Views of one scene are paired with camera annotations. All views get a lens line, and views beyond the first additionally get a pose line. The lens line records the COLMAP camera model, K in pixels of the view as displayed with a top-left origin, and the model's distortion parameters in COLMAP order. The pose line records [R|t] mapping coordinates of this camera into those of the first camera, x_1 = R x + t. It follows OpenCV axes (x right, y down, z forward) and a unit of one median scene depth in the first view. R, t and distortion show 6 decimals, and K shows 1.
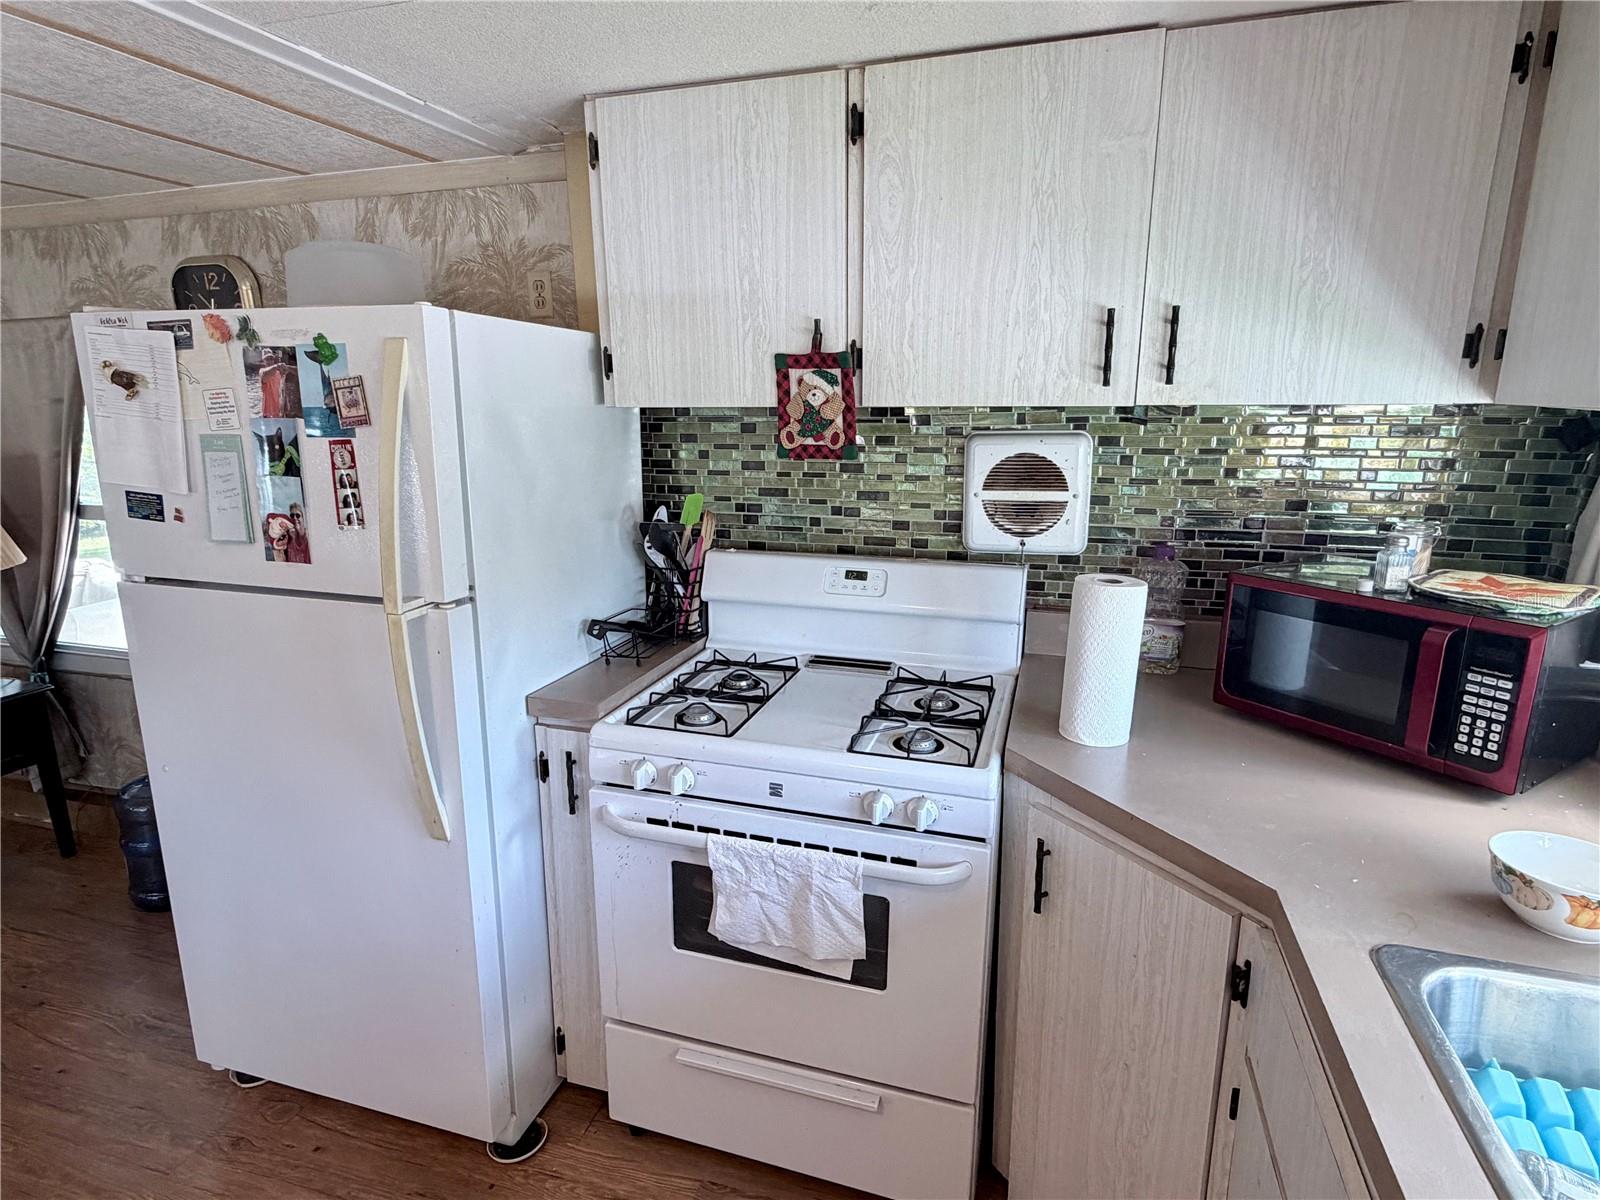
lens RADIAL K [[868.8, 0, 791.3], [0, 868.8, 603.3], [0, 0, 1]] dist [-0.005643, 0.002919]
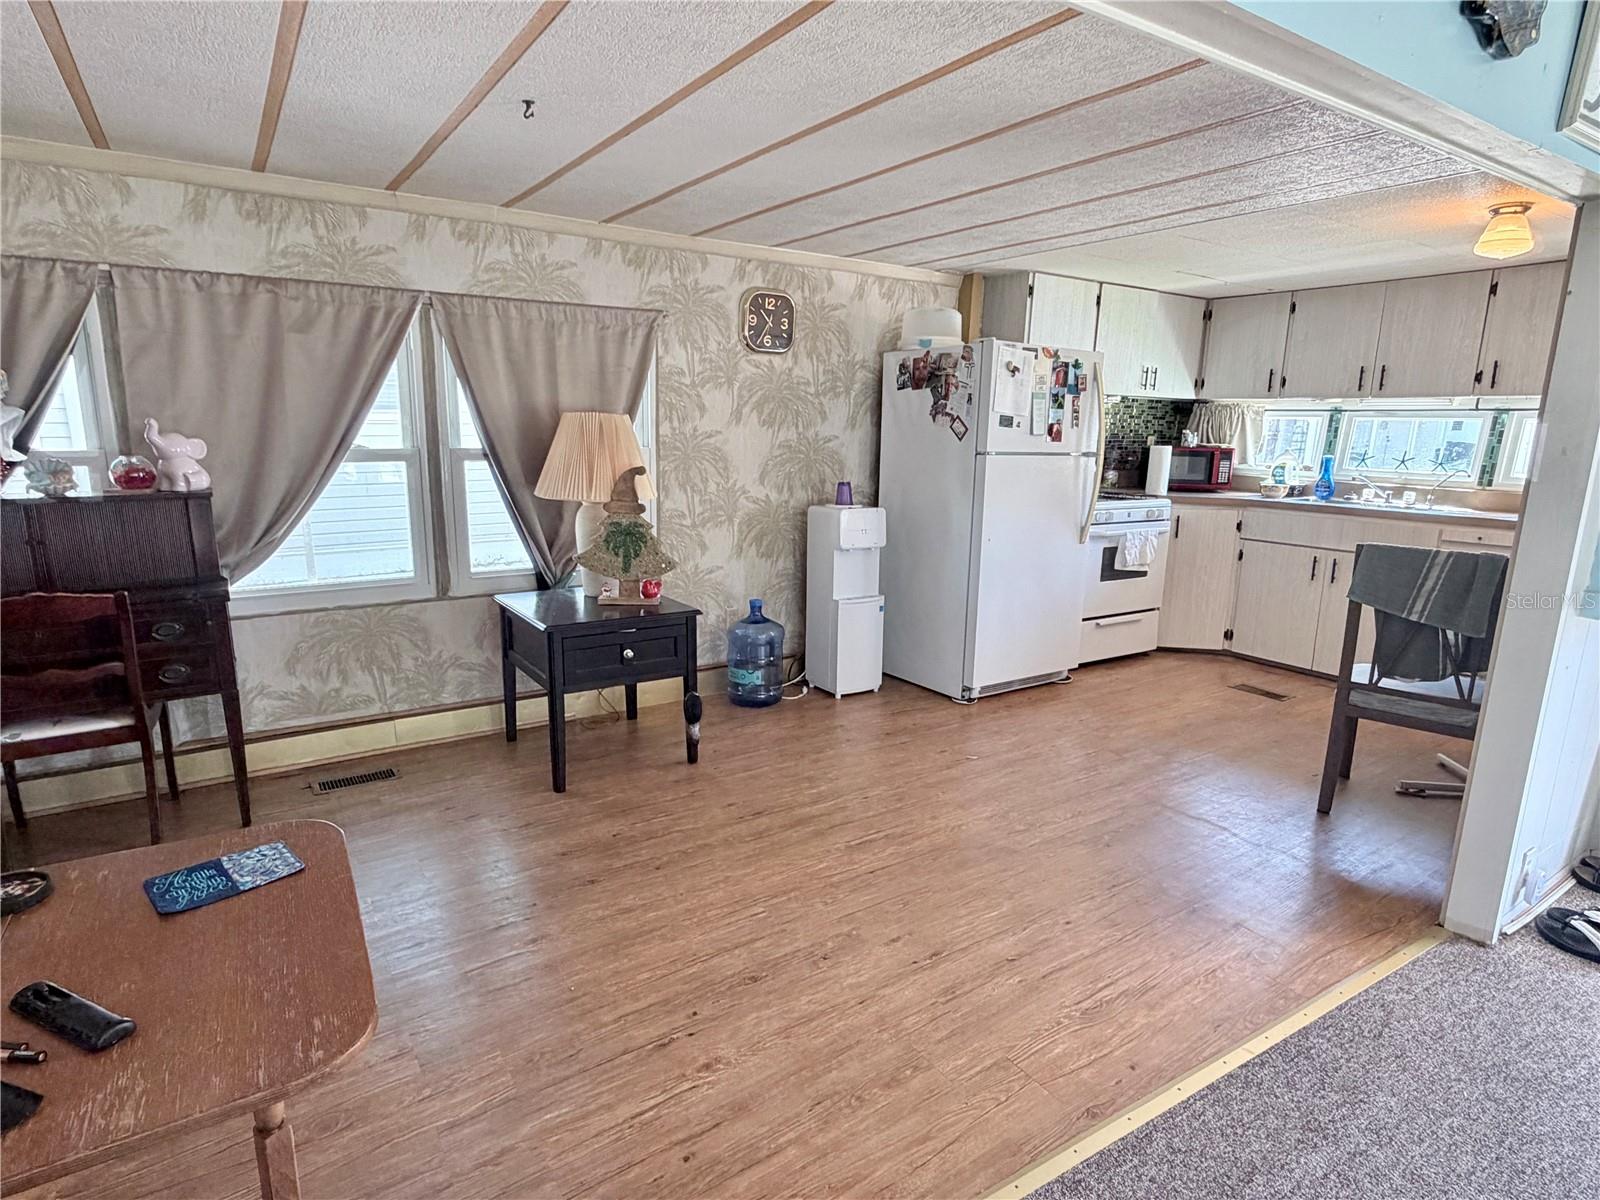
lens RADIAL K [[868.8, 0, 799.8], [0, 868.8, 602.8], [0, 0, 1]] dist [-0.005643, 0.002919]
pose [[0.631315, -0.141153, 0.762573, -2.148987], [0.160178, 0.985828, 0.049871, 0.122895], [-0.758804, 0.090663, 0.644978, -0.052060]]
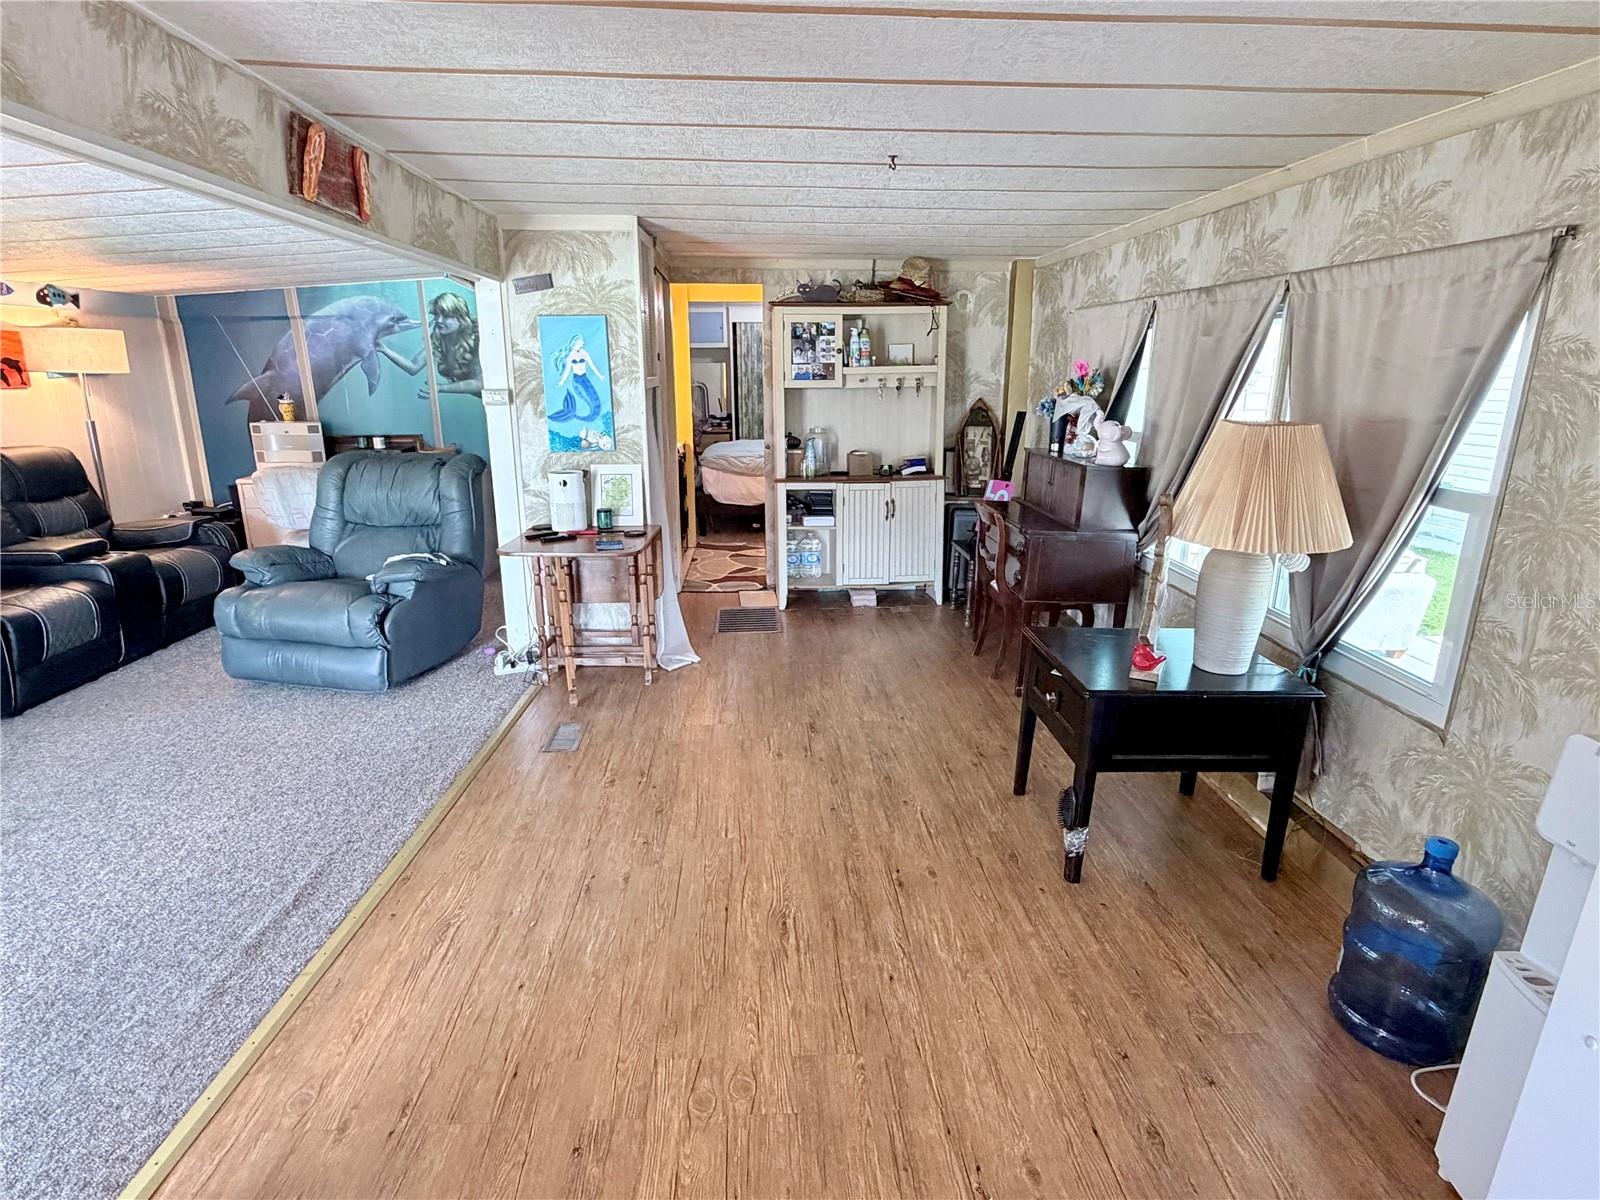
lens RADIAL K [[868.8, 0, 801.3], [0, 868.8, 599.7], [0, 0, 1]] dist [-0.005643, 0.002919]
pose [[0.344565, 0.262000, -0.901461, -0.379569], [-0.236867, 0.953459, 0.186575, -0.036848], [0.908388, 0.149239, 0.390588, 0.255372]]
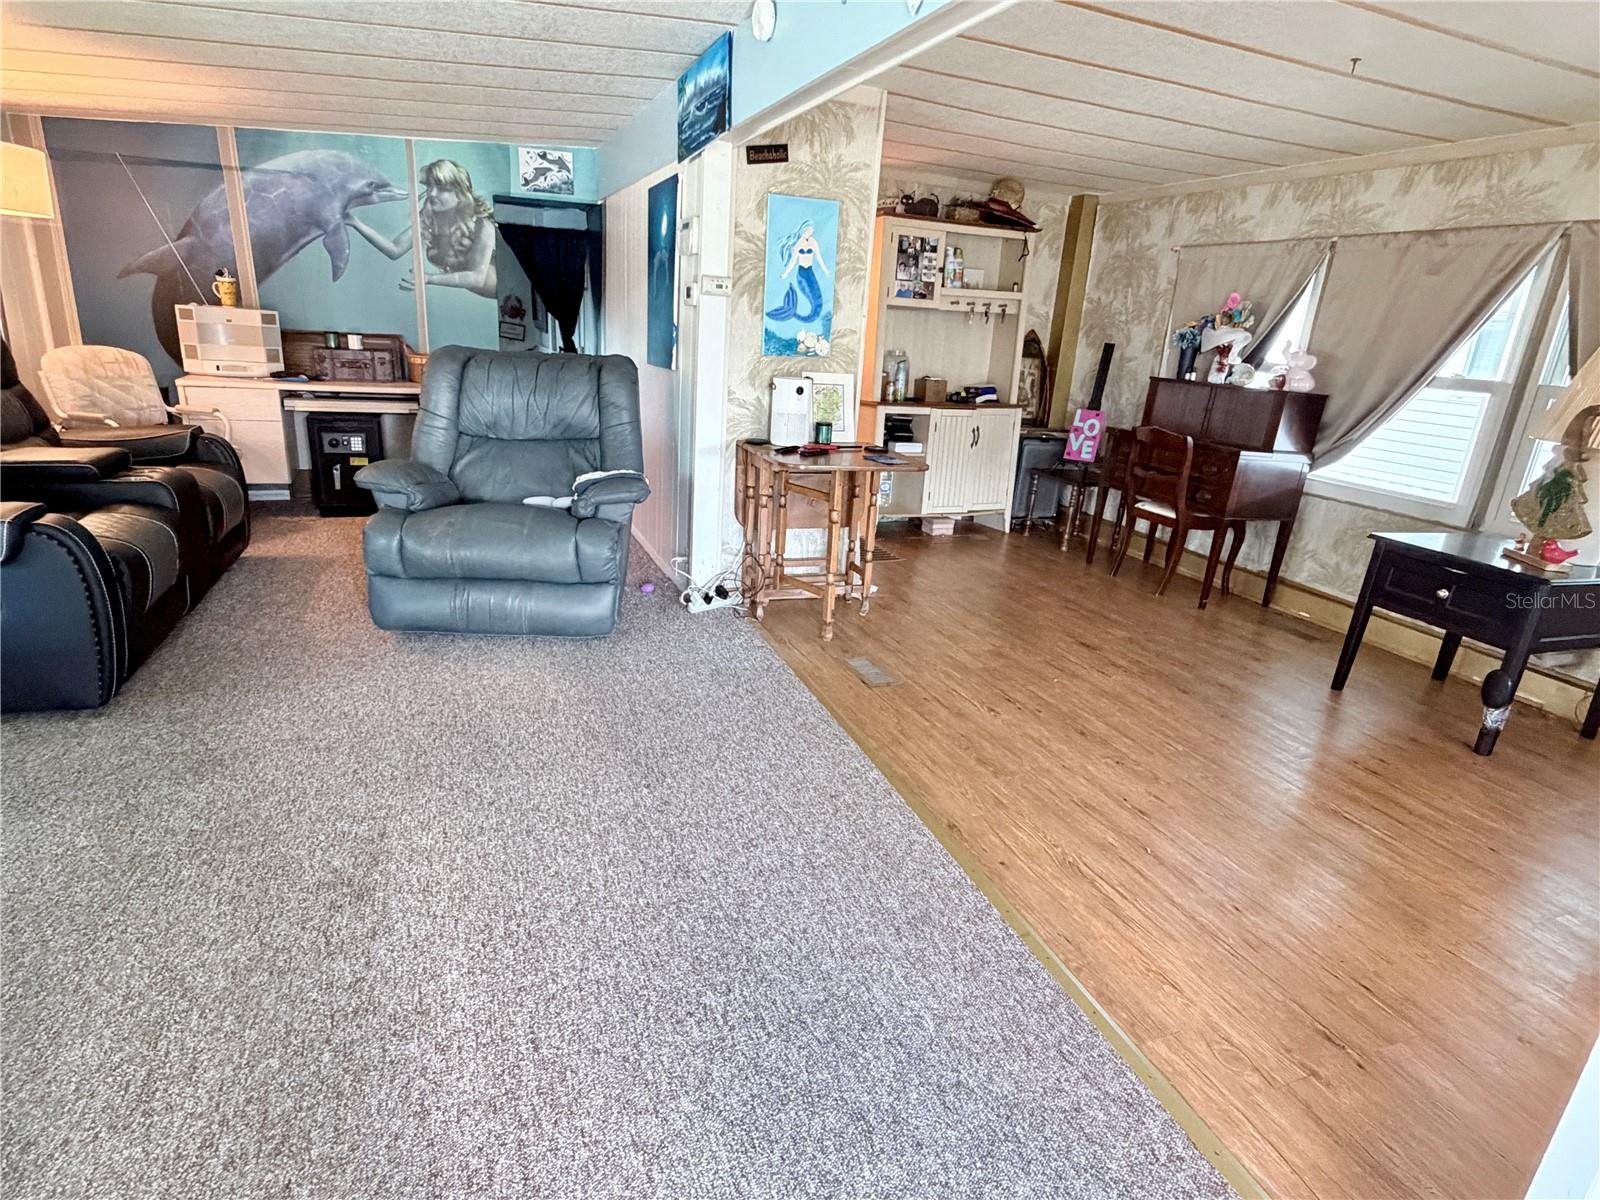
lens RADIAL K [[868.8, 0, 796.6], [0, 868.8, 603.6], [0, 0, 1]] dist [-0.005643, 0.002919]
pose [[0.623845, 0.297082, -0.722883, -0.948375], [-0.264796, 0.950576, 0.162139, 0.286418], [0.735323, 0.090266, 0.671678, -0.531336]]
